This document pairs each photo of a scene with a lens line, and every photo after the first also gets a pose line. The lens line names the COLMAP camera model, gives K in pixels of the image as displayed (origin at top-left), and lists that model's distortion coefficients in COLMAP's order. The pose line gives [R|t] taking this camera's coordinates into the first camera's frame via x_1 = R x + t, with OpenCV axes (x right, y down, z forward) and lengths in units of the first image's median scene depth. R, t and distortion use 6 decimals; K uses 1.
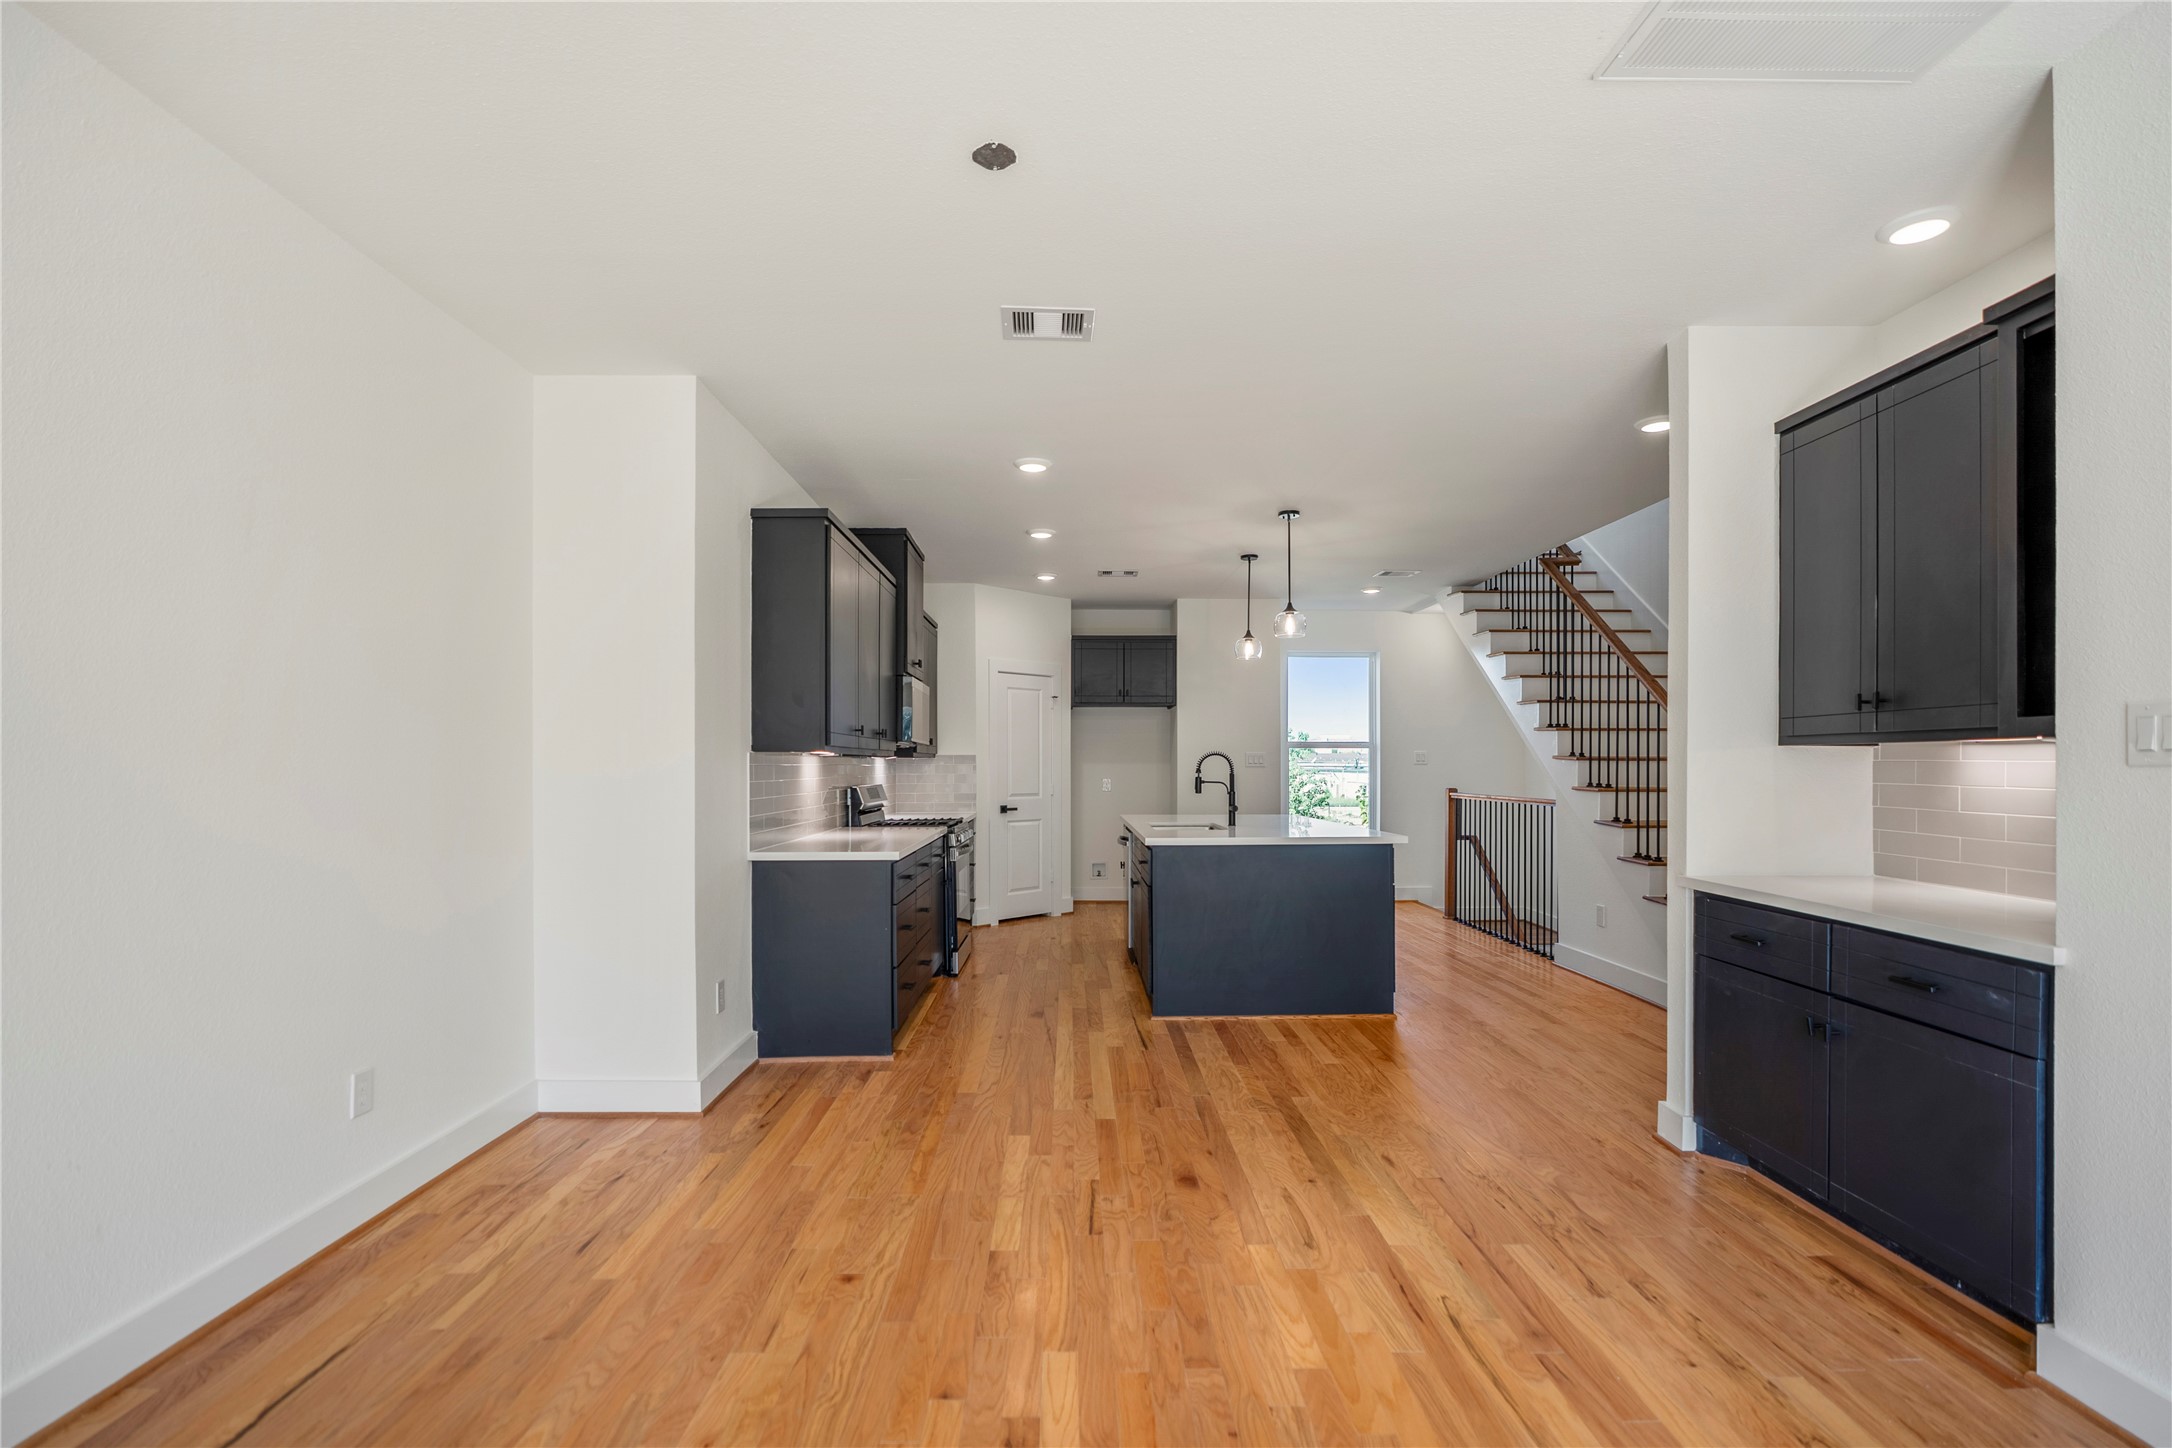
lens RADIAL K [[995.8, 0, 1097.8], [0, 995.8, 777.7], [0, 0, 1]] dist [-0.014331, 0.003749]
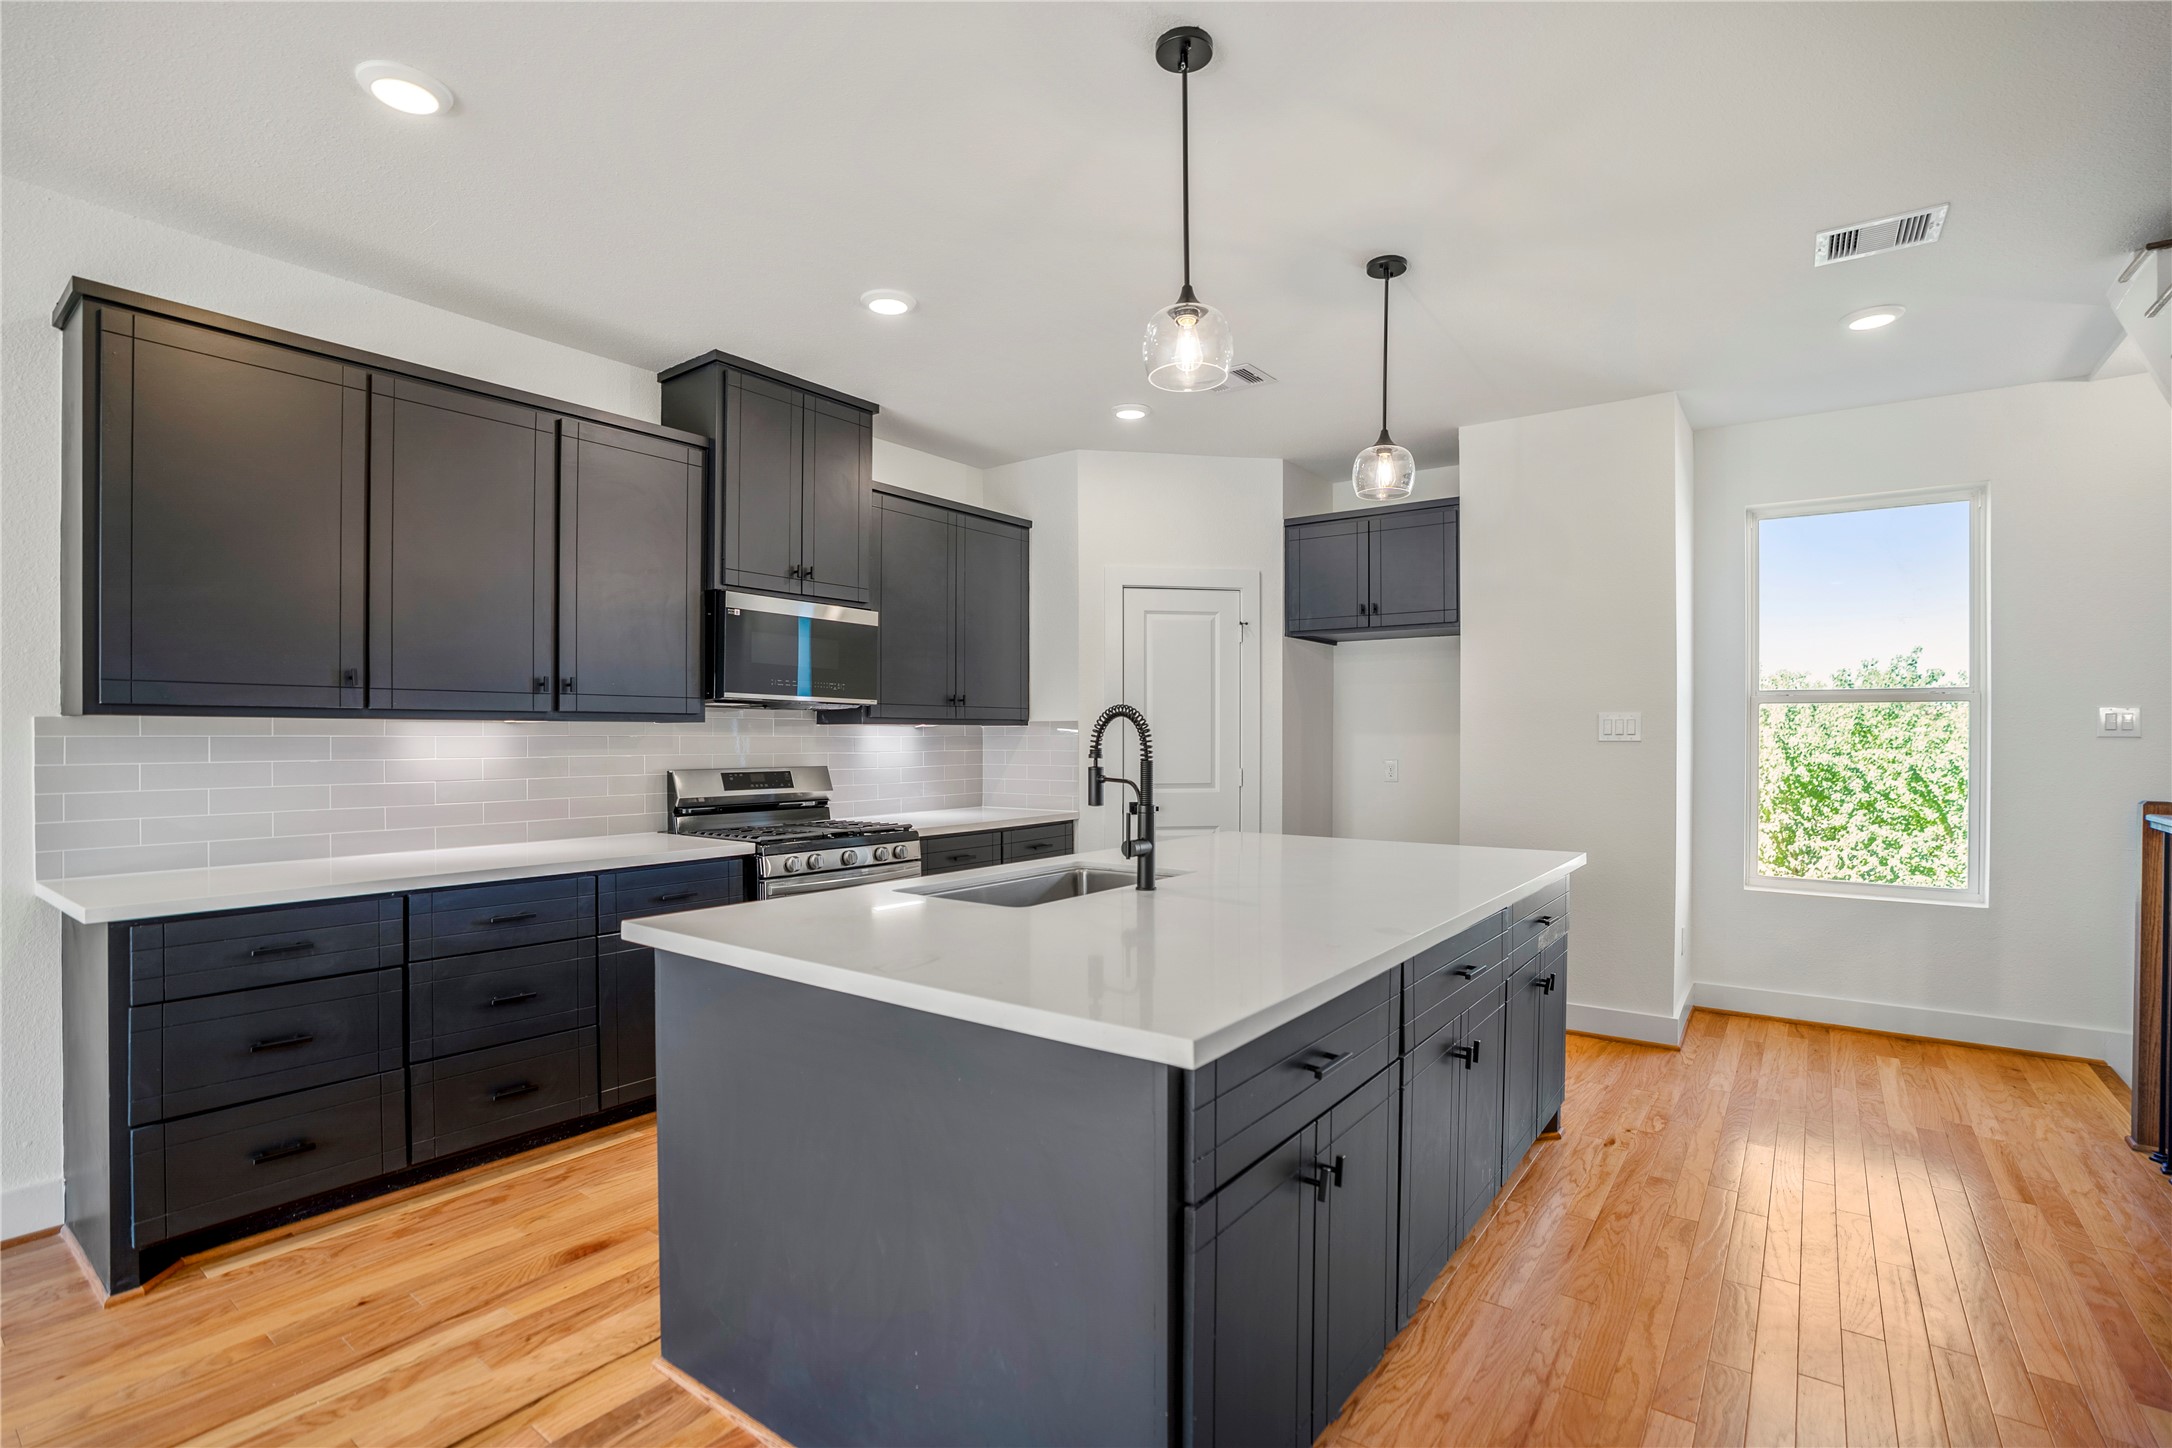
lens RADIAL K [[995.8, 0, 1038.7], [0, 995.8, 751.5], [0, 0, 1]] dist [-0.014331, 0.003749]
pose [[0.785527, 0.013084, -0.618689, 0.346014], [-0.010454, 0.999914, 0.007872, -0.010393], [0.618739, 0.000284, 0.785596, 0.648870]]
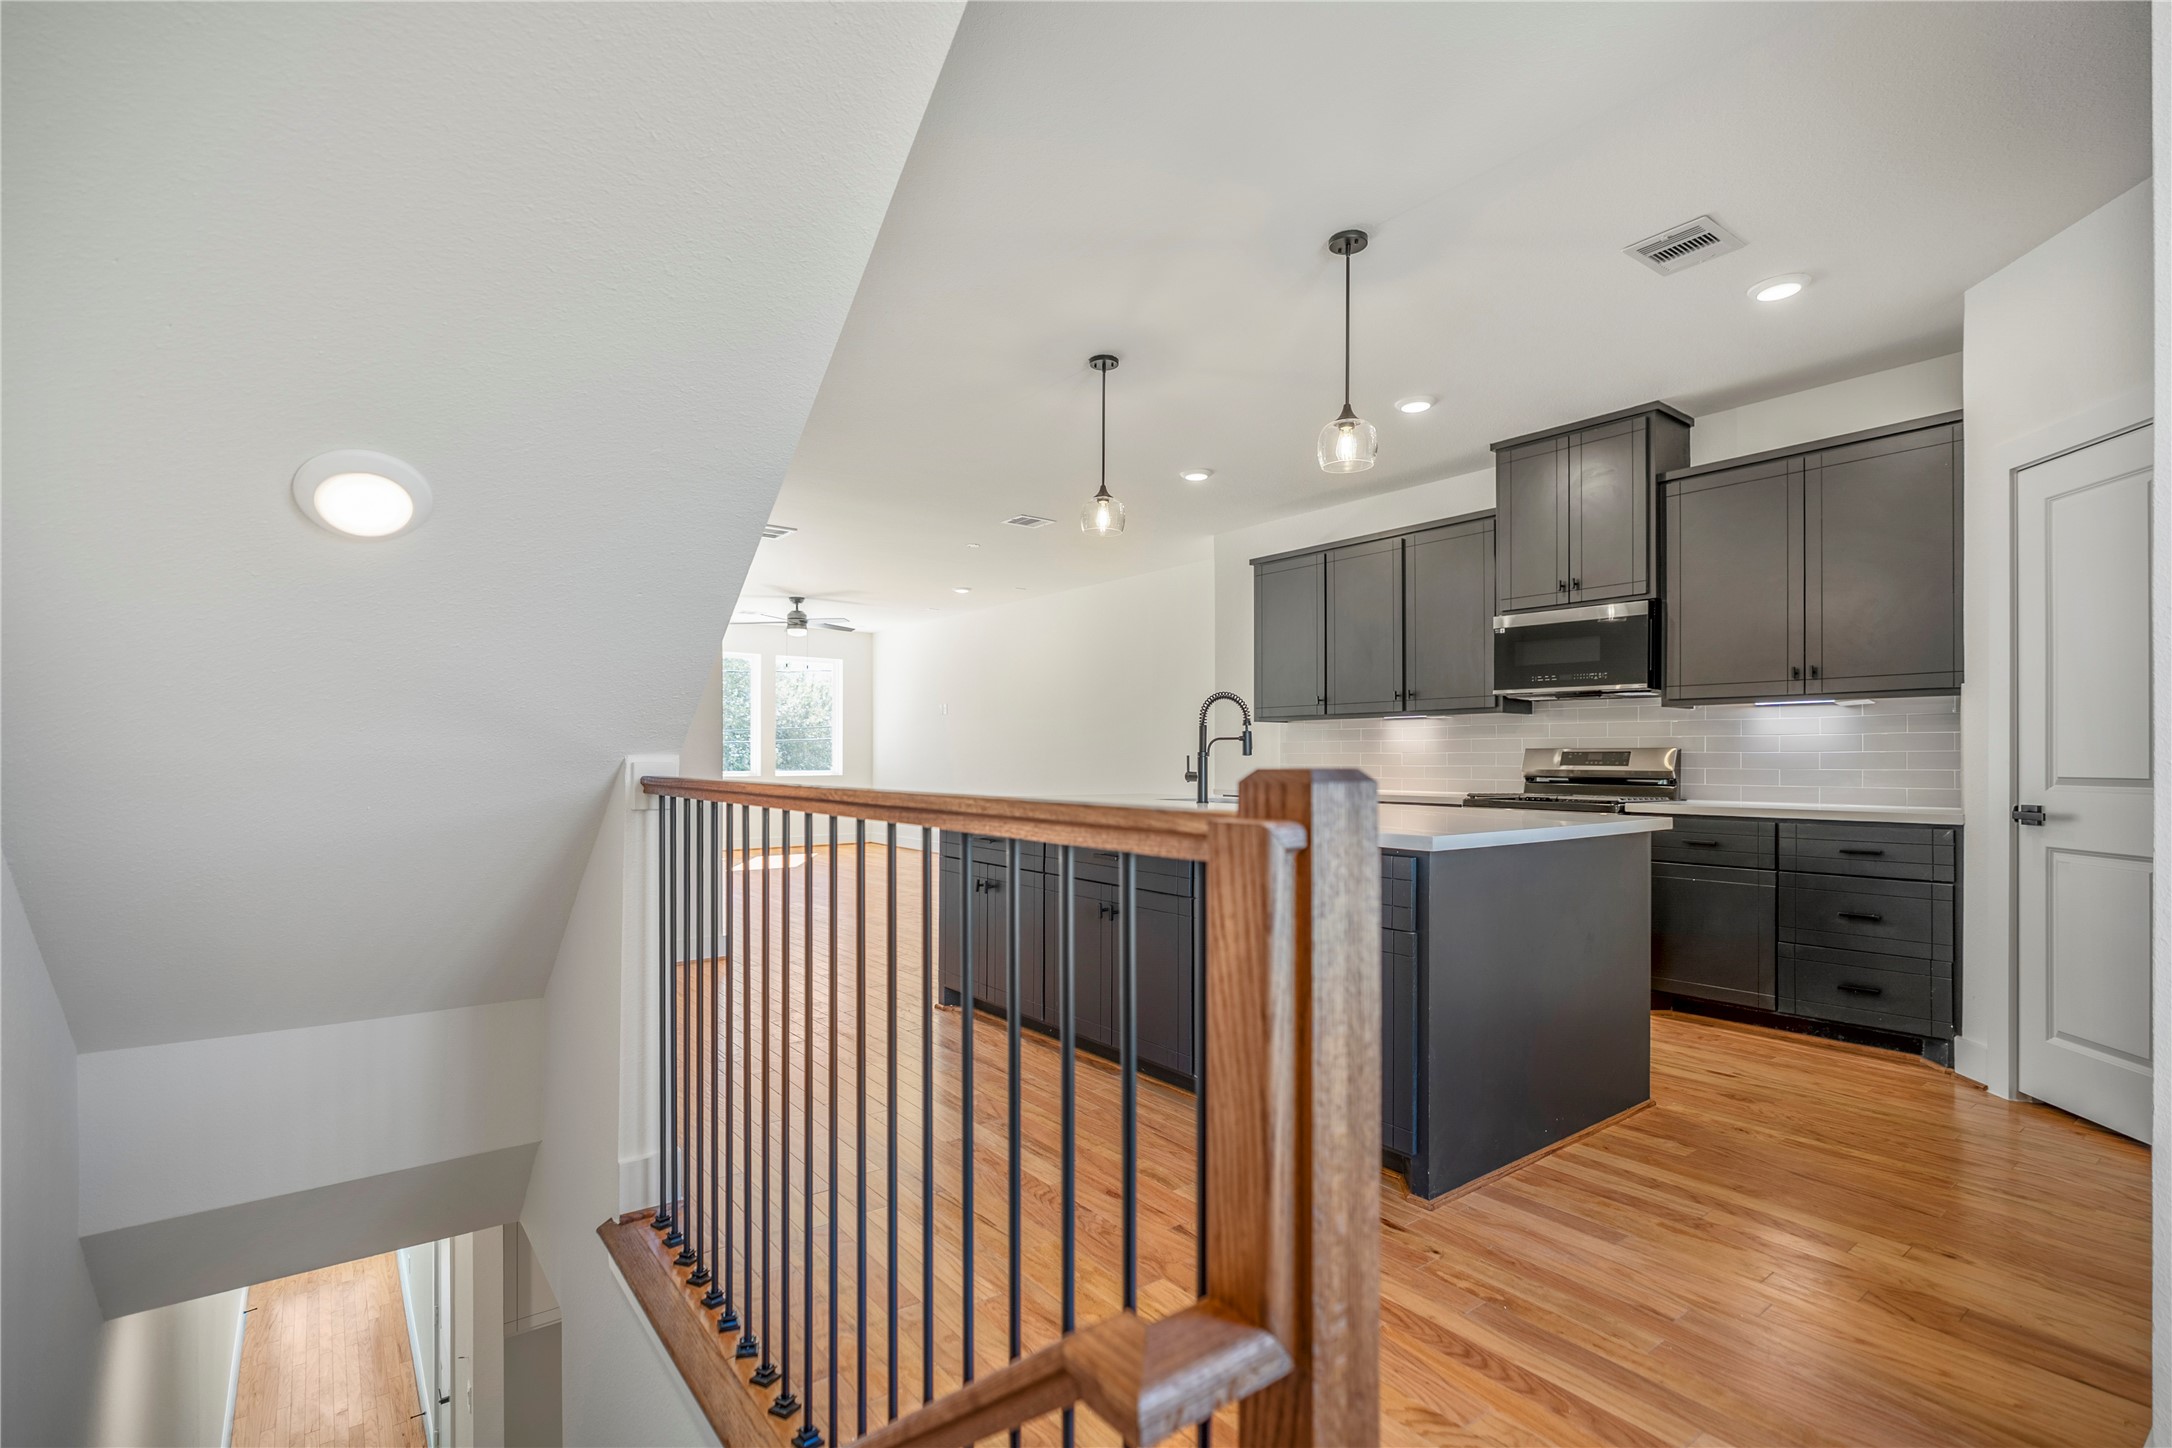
lens RADIAL K [[995.8, 0, 1079.5], [0, 995.8, 754.2], [0, 0, 1]] dist [-0.014331, 0.003749]
pose [[-0.805546, 0.000124, -0.592534, 0.596184], [-0.006220, 0.999943, 0.008664, 0.008950], [0.592501, 0.010665, -0.805499, 1.476128]]
